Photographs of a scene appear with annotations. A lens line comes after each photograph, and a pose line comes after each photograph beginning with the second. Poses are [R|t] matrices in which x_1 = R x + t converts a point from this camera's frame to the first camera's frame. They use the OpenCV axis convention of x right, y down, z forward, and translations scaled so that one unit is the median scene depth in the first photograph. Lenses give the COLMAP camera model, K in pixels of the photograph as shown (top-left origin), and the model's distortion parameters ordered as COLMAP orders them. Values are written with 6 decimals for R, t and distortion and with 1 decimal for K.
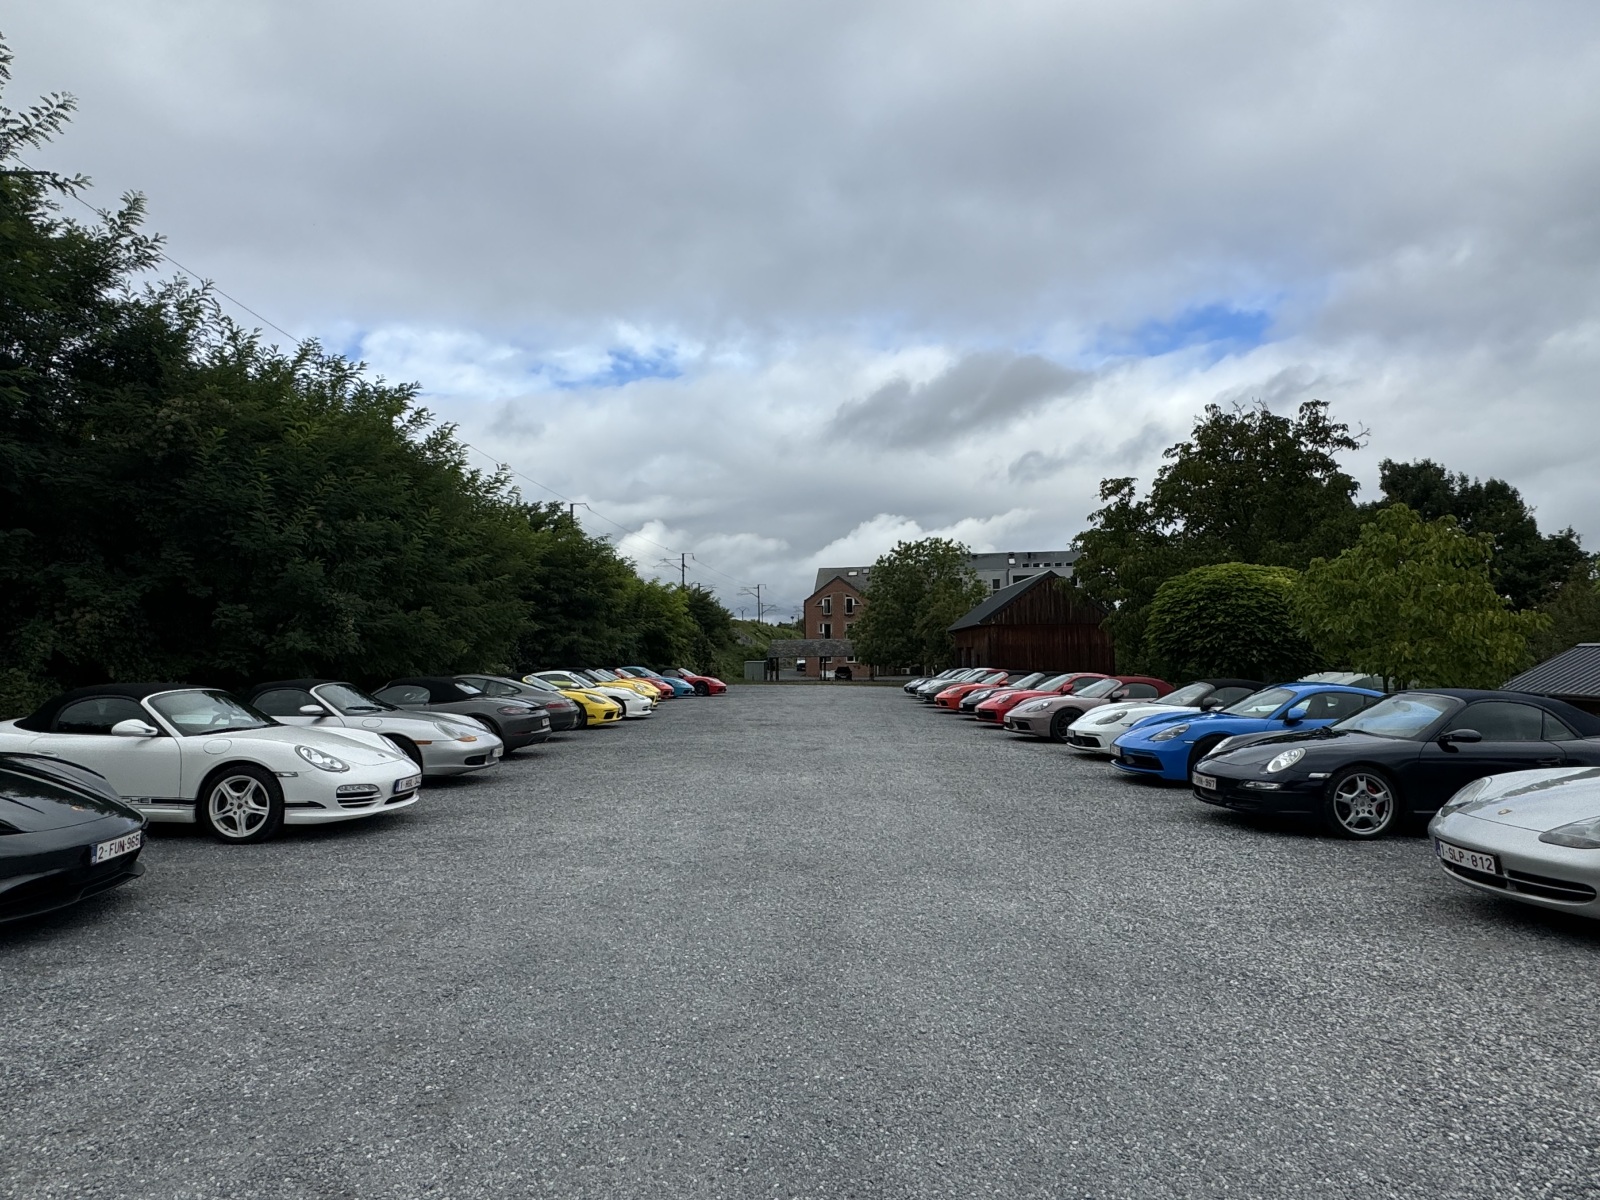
lens RADIAL K [[935.2, 0, 802.7], [0, 935.2, 585.7], [0, 0, 1]] dist [0.016169, -0.000028]
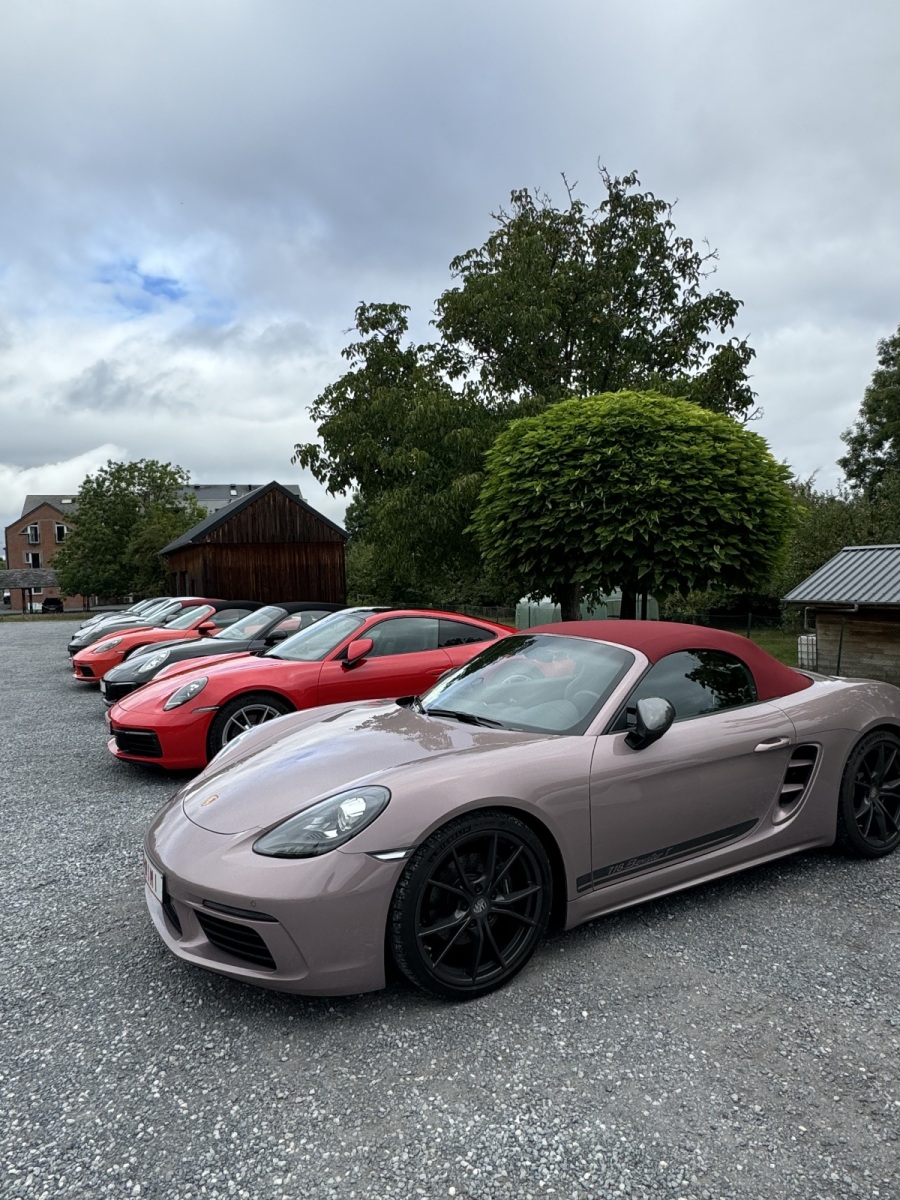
lens RADIAL K [[737.6, 0, 454.2], [0, 737.6, 608.1], [0, 0, 1]] dist [-0.009366, 0.006514]
pose [[0.874942, -0.045662, 0.482070, 0.121293], [-0.007896, 0.994066, 0.108488, 0.041992], [-0.484163, -0.098727, 0.869390, 0.504680]]
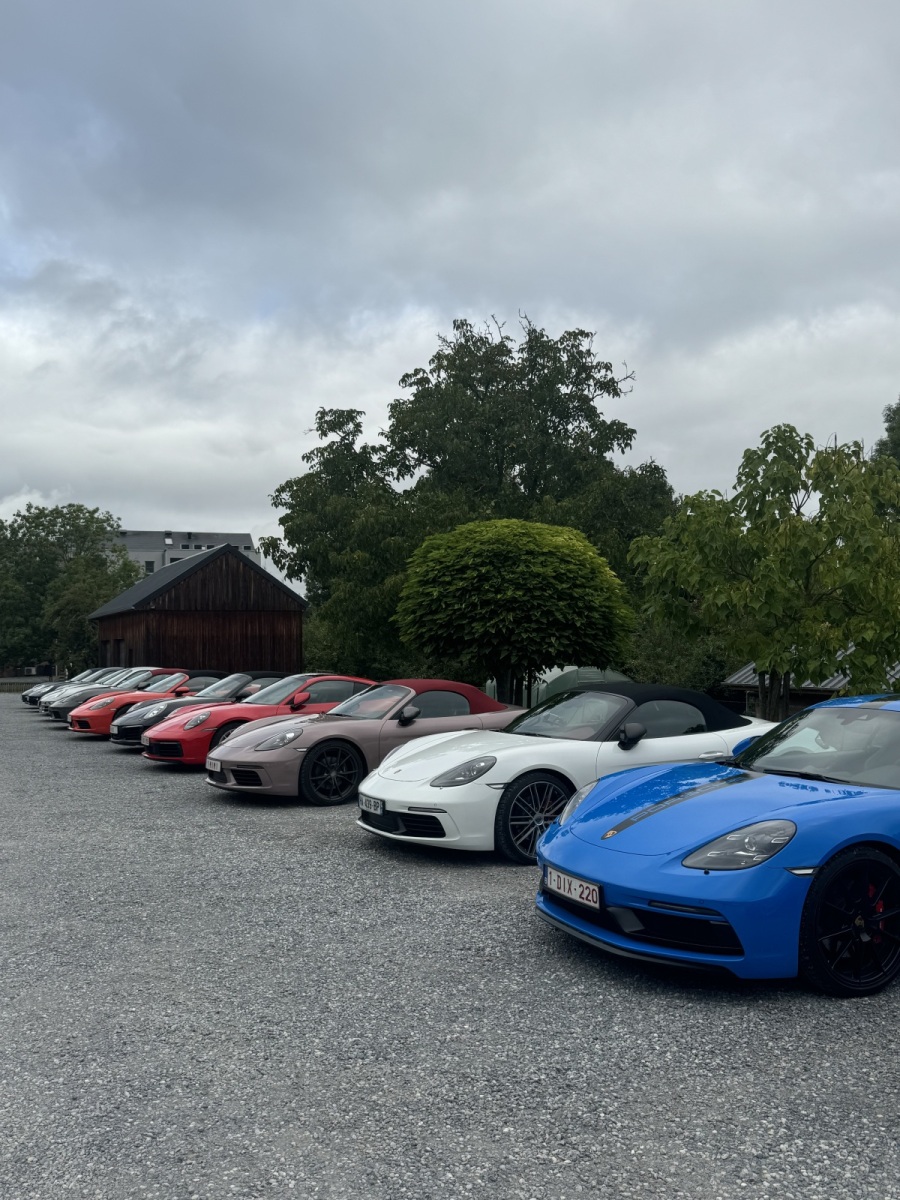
lens RADIAL K [[986.6, 0, 448.6], [0, 986.6, 598.6], [0, 0, 1]] dist [0.104299, -0.144801]
pose [[0.876612, 0.019687, 0.480795, 0.037225], [-0.030096, 0.999450, 0.013950, 0.021887], [-0.480256, -0.026699, 0.876722, 0.266990]]
